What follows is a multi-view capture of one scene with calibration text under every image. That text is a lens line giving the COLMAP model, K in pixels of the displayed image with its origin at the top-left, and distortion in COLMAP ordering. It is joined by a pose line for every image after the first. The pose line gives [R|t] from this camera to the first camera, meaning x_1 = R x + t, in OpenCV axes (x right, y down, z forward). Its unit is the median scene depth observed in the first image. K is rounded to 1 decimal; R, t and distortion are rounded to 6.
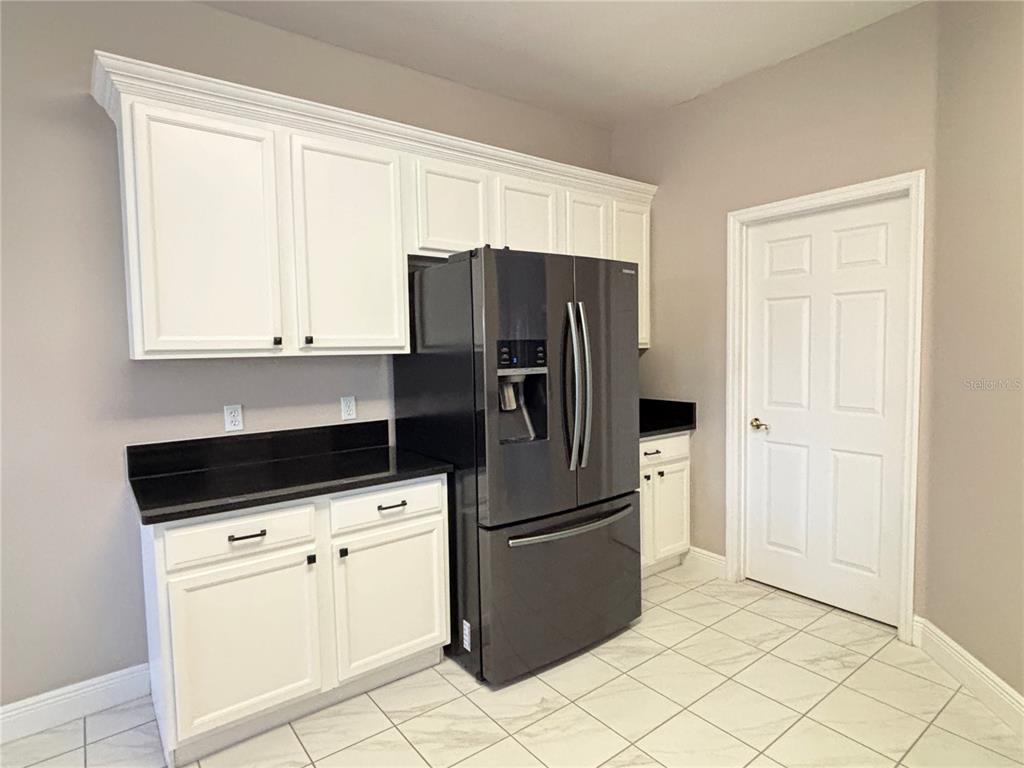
lens RADIAL K [[548.3, 0, 512.0], [0, 548.3, 384.0], [0, 0, 1]] dist [0.000090, 0.000226]
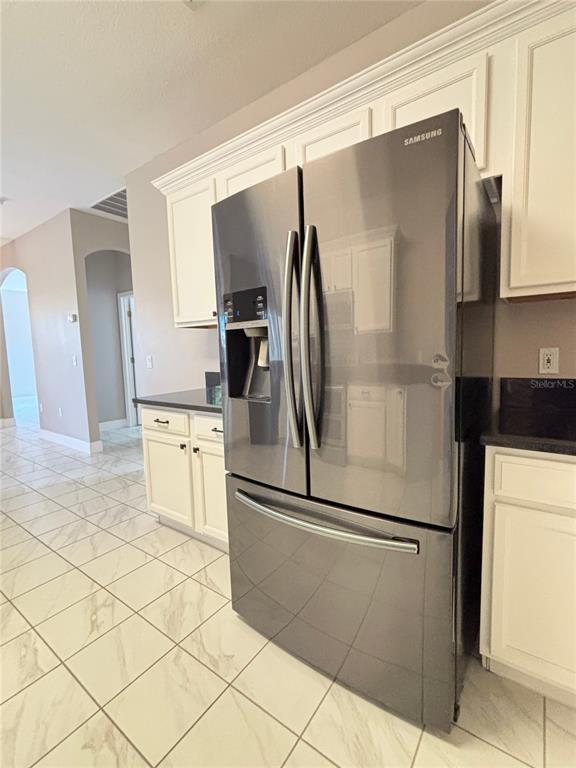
lens RADIAL K [[355.4, 0, 287.8], [0, 355.4, 380.4], [0, 0, 1]] dist [0.000106, 0.000064]
pose [[0.292516, 0.107404, -0.950210, 0.627136], [-0.029211, 0.994212, 0.103385, 0.006576], [0.955814, -0.002485, 0.293960, 0.883442]]
